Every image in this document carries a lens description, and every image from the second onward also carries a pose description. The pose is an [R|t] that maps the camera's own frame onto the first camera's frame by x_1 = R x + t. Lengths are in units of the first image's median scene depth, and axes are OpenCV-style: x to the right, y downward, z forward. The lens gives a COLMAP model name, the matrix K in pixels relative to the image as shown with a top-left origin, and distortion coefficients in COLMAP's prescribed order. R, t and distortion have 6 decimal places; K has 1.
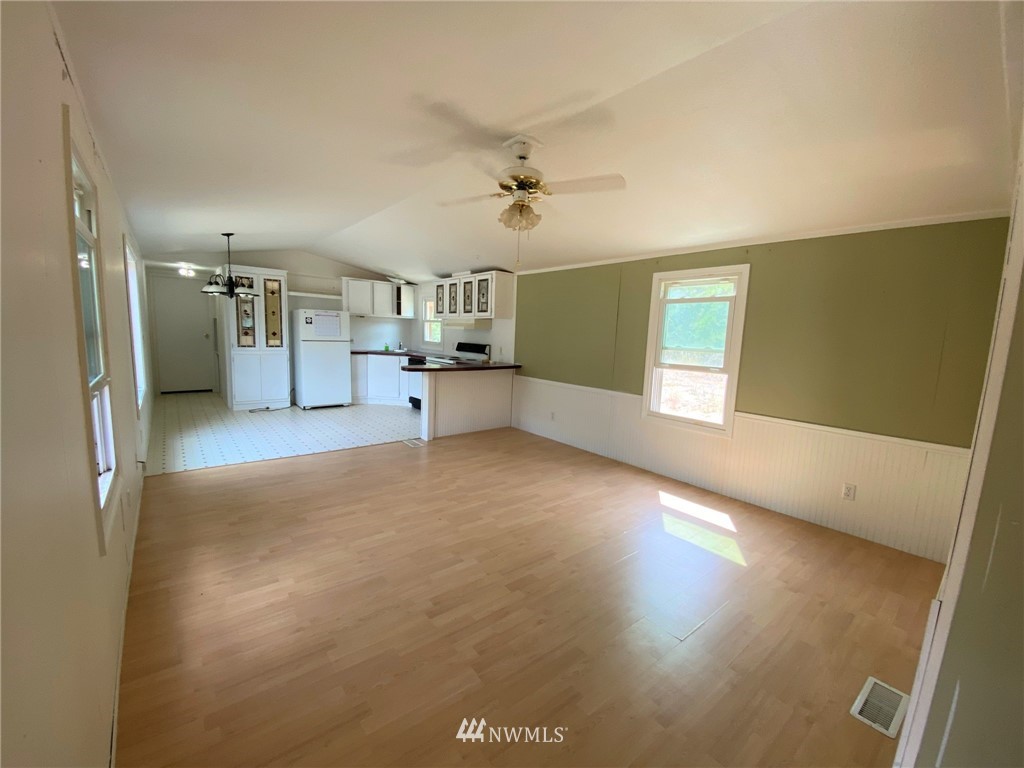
lens RADIAL K [[418.9, 0, 510.5], [0, 418.9, 388.0], [0, 0, 1]] dist [0.028584, -0.021329]
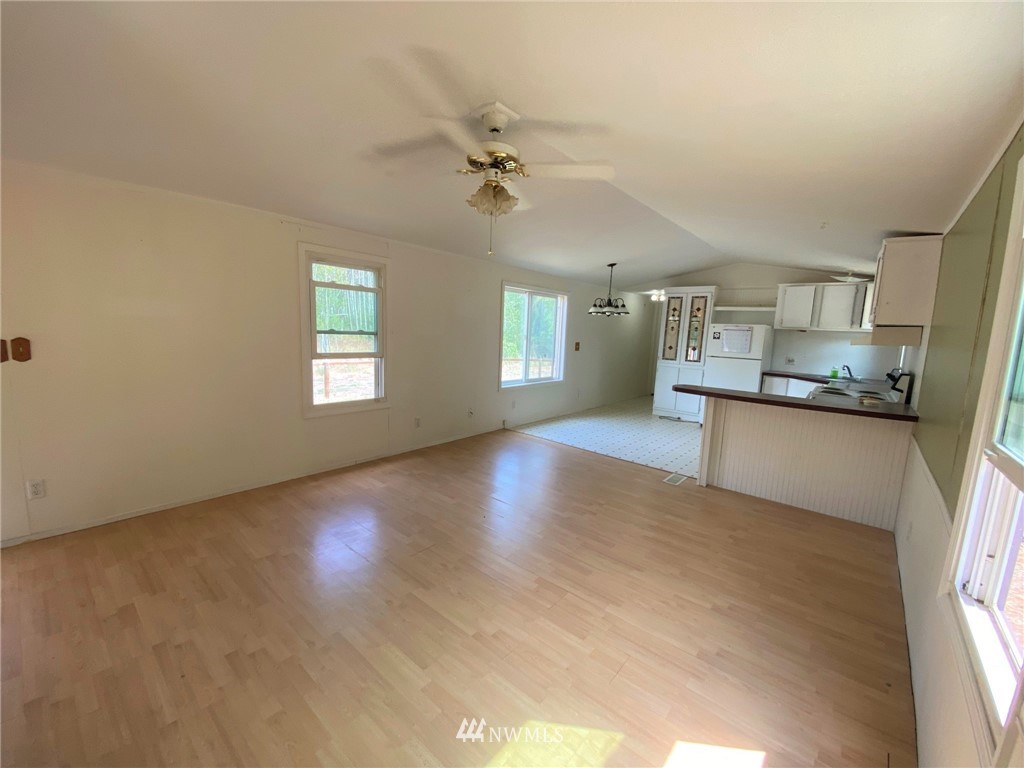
lens RADIAL K [[418.9, 0, 510.5], [0, 418.9, 388.0], [0, 0, 1]] dist [0.028584, -0.021329]
pose [[0.177445, 0.114393, -0.977460, 0.528588], [-0.169565, 0.981921, 0.084133, -0.062695], [0.969413, 0.150814, 0.193634, 0.531085]]
